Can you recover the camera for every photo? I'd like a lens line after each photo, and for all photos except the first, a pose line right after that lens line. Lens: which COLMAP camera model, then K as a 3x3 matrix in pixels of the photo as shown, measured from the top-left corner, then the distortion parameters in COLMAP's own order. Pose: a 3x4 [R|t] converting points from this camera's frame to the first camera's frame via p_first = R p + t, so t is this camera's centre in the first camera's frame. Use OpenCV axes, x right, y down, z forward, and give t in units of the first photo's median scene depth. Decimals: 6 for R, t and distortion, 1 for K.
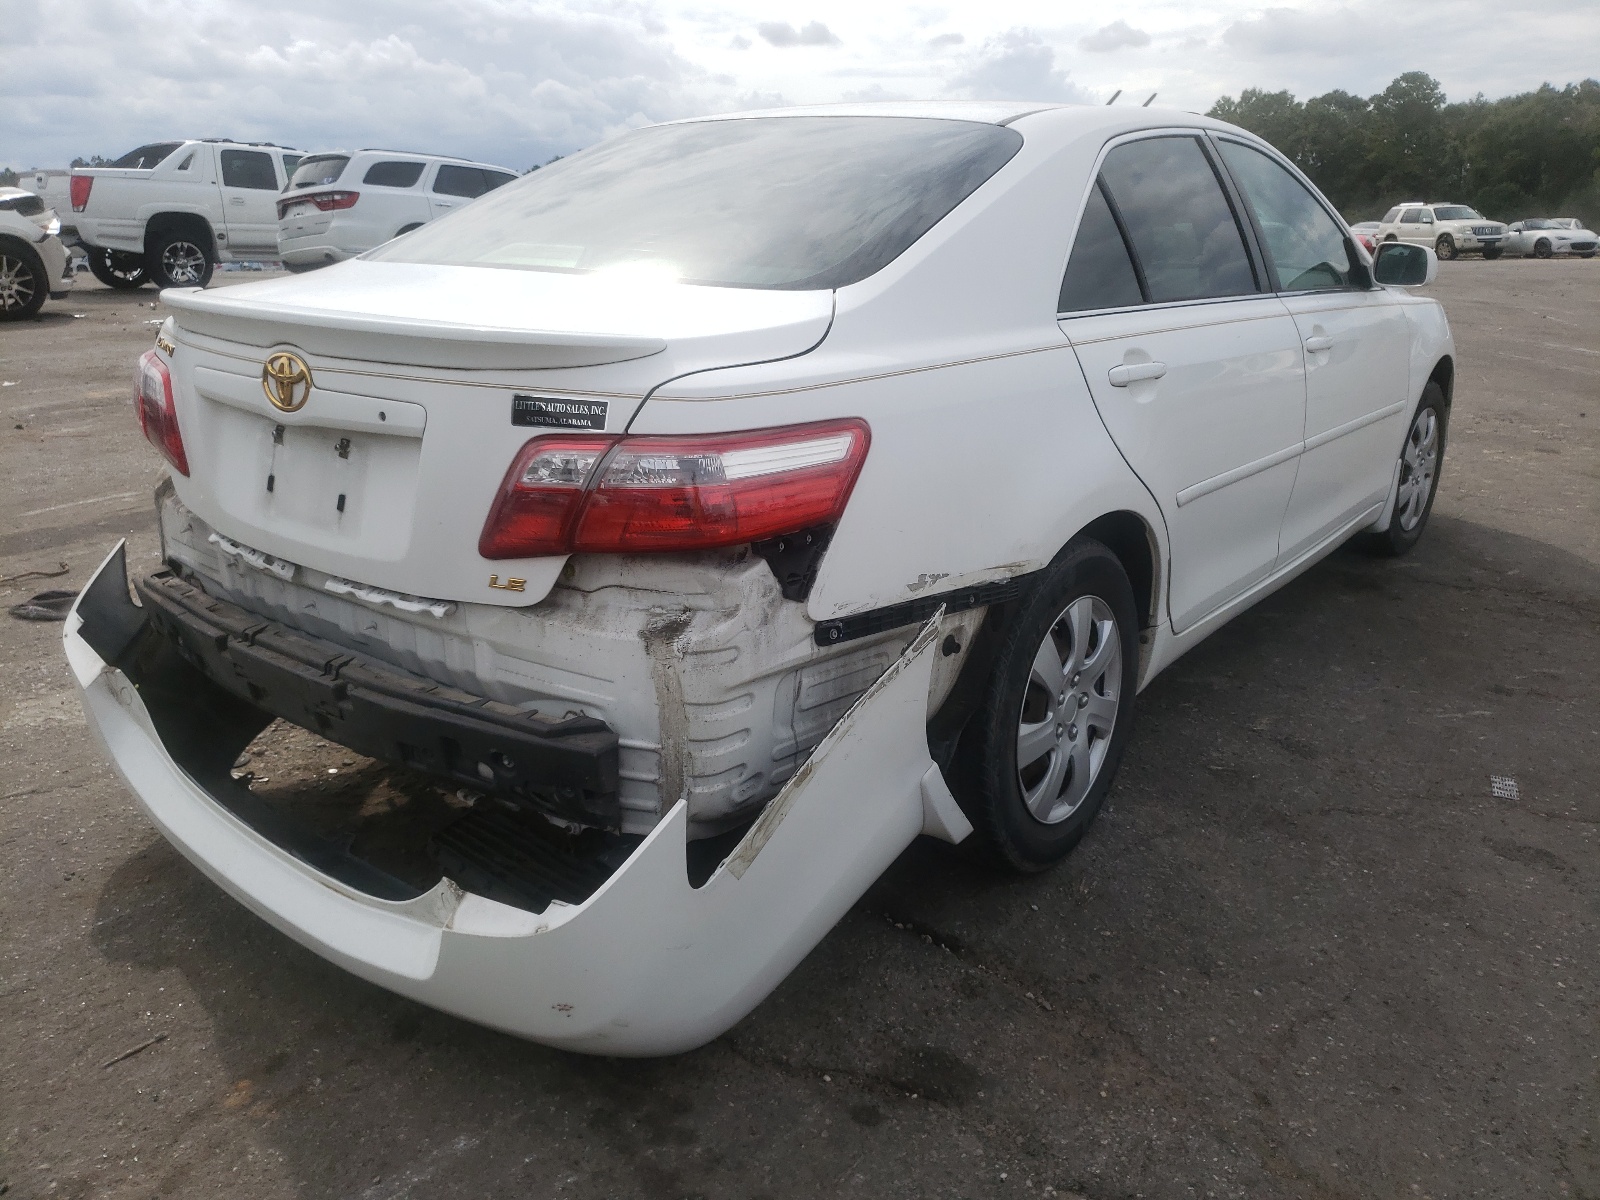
lens RADIAL K [[1193.8, 0, 800.5], [0, 1193.8, 601.6], [0, 0, 1]] dist [0.005339, 0.001398]
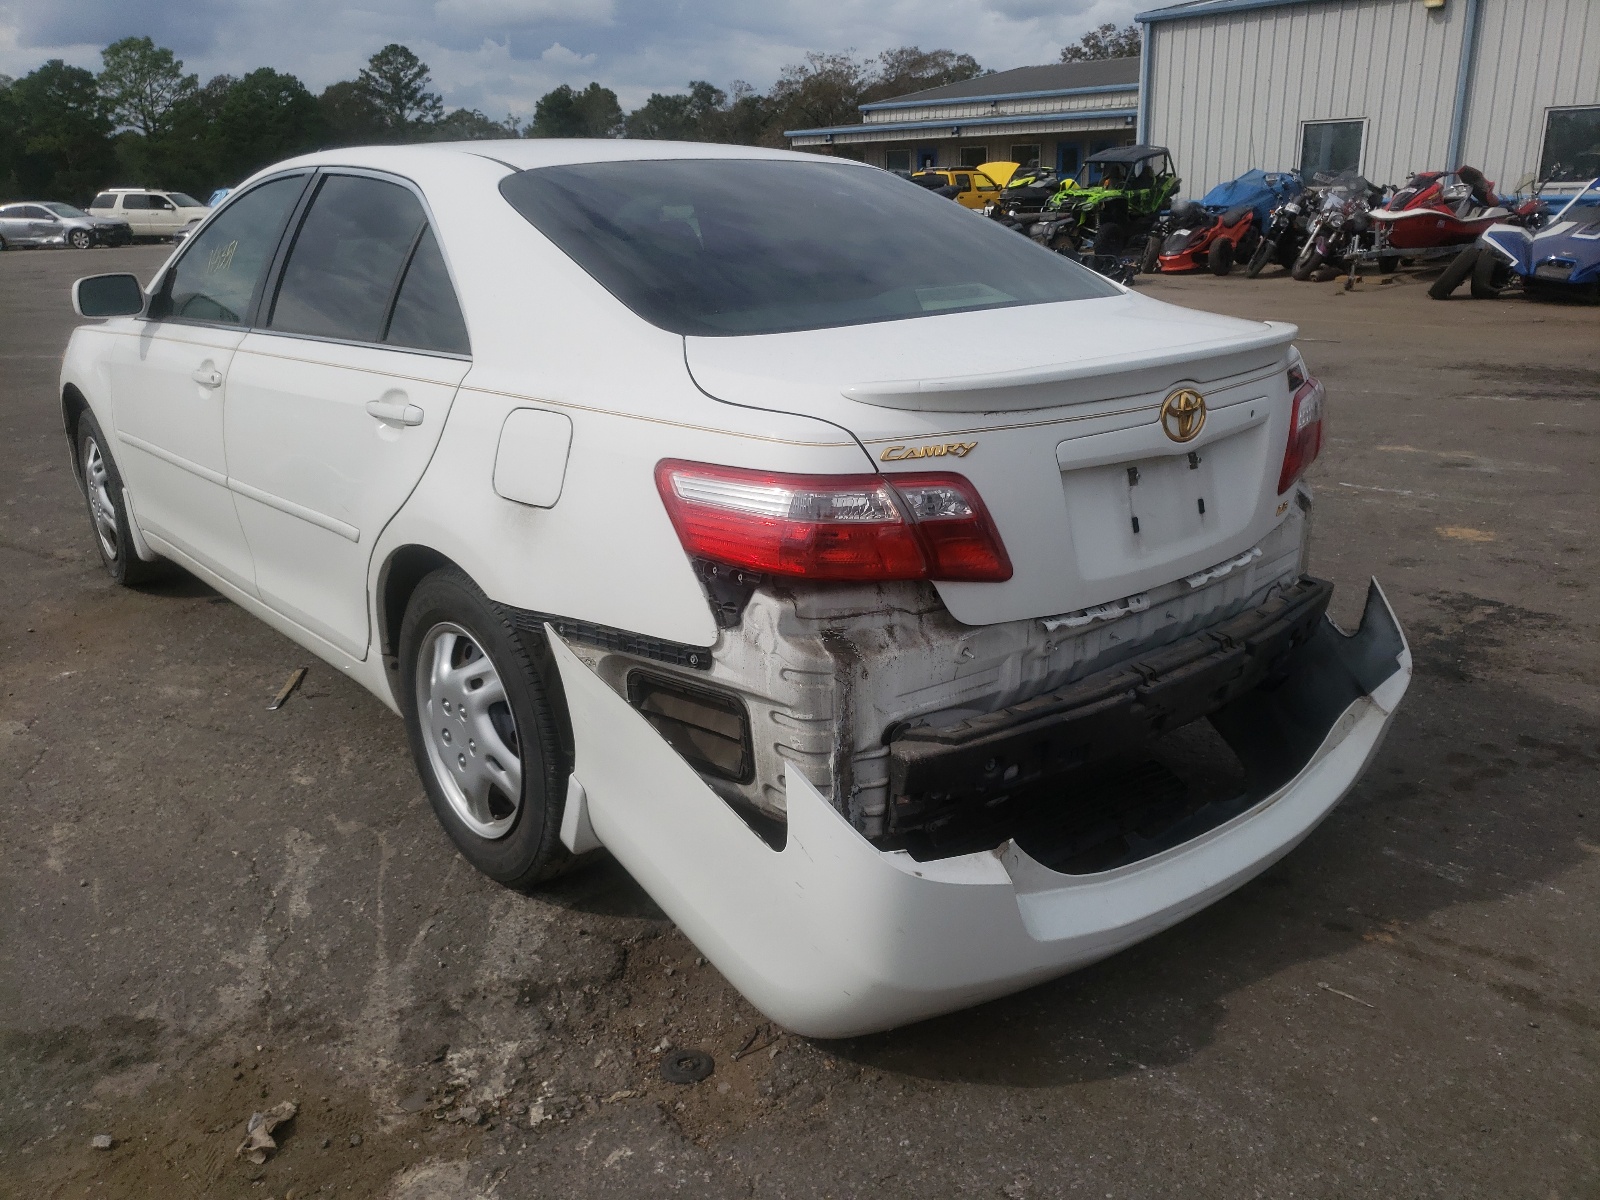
lens RADIAL K [[1193.8, 0, 800.9], [0, 1193.8, 601.1], [0, 0, 1]] dist [0.005339, 0.001398]
pose [[0.227097, -0.312687, 0.922309, -1.568697], [0.335022, 0.914335, 0.227492, -0.391892], [-0.914433, 0.257331, 0.312400, 1.005676]]
